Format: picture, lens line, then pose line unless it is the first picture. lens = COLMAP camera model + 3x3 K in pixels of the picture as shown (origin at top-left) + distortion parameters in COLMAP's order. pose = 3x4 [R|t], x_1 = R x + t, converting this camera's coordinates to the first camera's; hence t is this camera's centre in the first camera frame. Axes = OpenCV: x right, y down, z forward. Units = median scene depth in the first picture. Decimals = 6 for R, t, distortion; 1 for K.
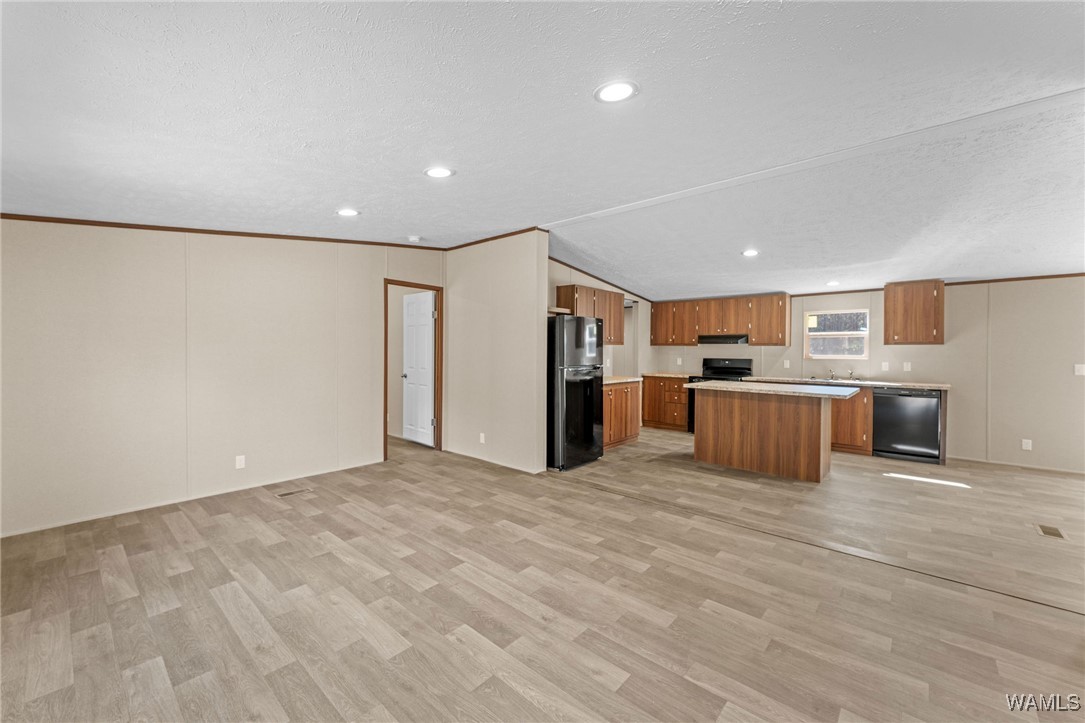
lens RADIAL K [[437.0, 0, 525.3], [0, 437.0, 364.2], [0, 0, 1]] dist [0.001588, -0.000120]
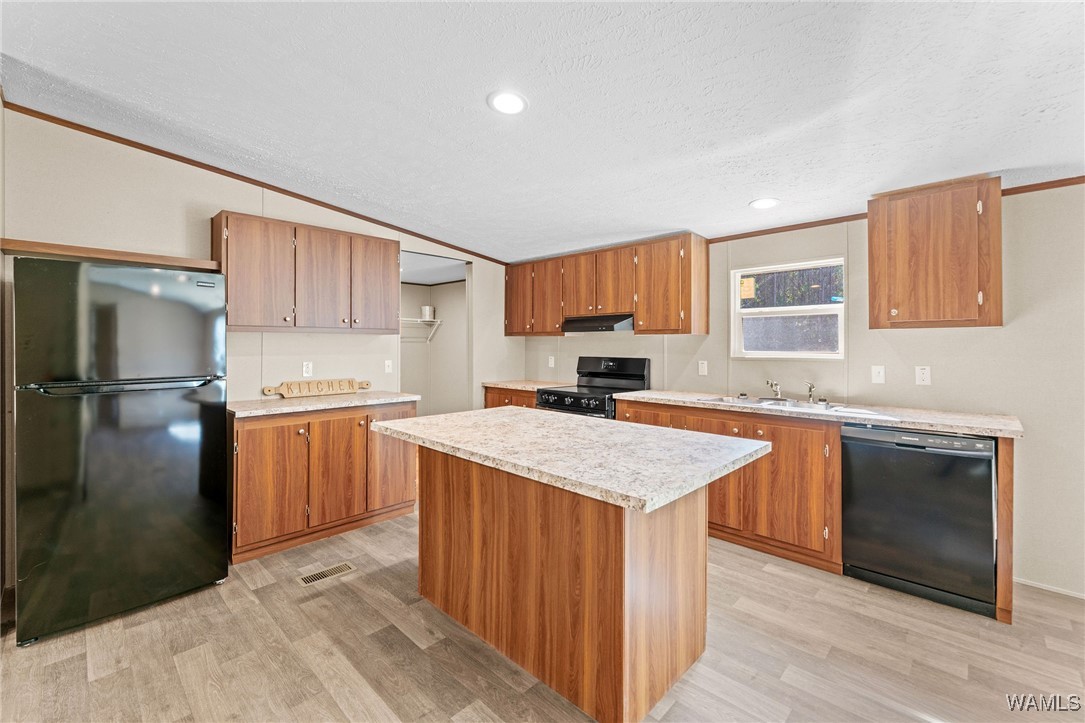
lens RADIAL K [[449.7, 0, 542.7], [0, 449.7, 352.8], [0, 0, 1]] dist [-0.002454, -0.000557]
pose [[0.999325, -0.004390, -0.036486, 0.631164], [0.003882, 0.999895, -0.013984, -0.017910], [0.036543, 0.013833, 0.999236, 0.658705]]
